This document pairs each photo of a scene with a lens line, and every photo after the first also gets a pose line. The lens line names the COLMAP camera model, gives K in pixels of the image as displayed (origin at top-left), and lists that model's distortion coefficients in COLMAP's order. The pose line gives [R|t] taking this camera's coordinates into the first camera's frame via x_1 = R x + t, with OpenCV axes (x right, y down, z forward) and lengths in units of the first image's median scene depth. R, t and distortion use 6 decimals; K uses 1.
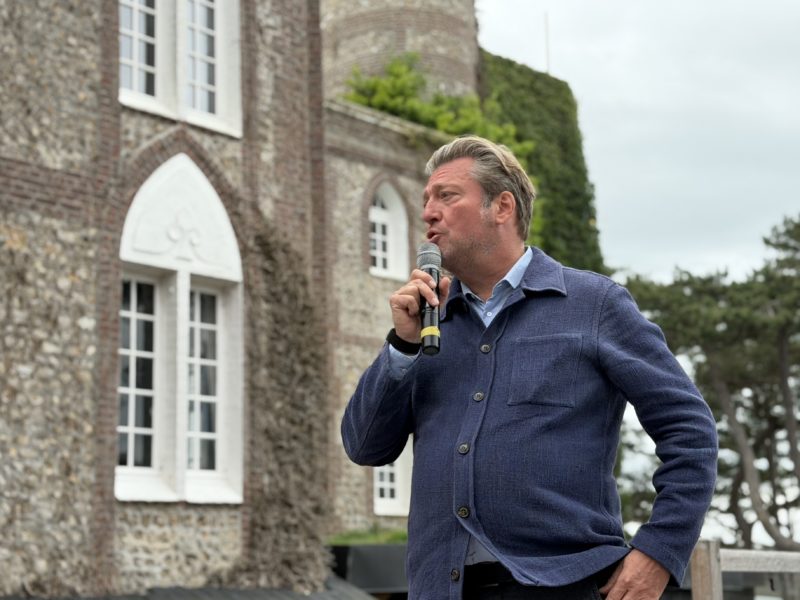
lens RADIAL K [[1353.1, 0, 400.5], [0, 1353.1, 300.1], [0, 0, 1]] dist [0.190710, 0.000000]
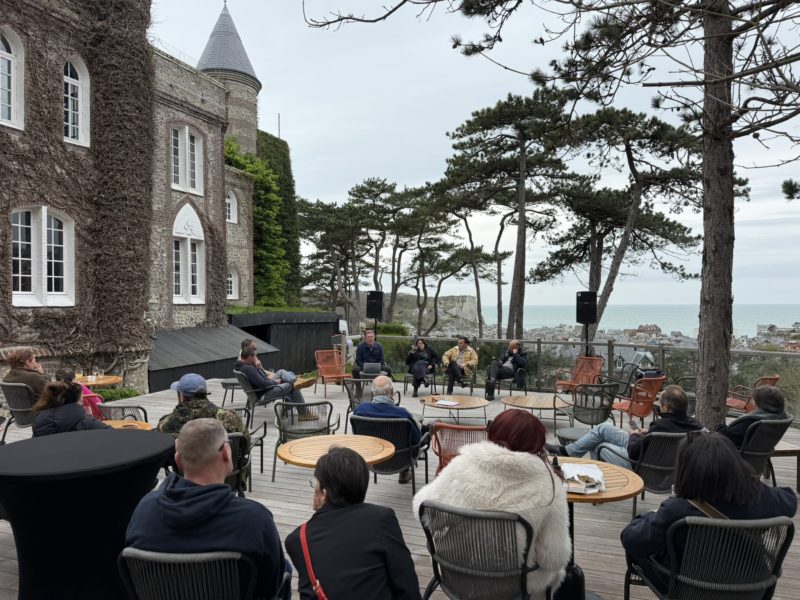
lens RADIAL K [[561.8, 0, 400.1], [0, 561.8, 298.4], [0, 0, 1]] dist [0.065298, 0.001735]
pose [[0.934885, 0.021117, 0.354323, -0.157044], [-0.086927, 0.981452, 0.170865, -0.156184], [-0.344143, -0.190539, 0.919380, -0.513188]]
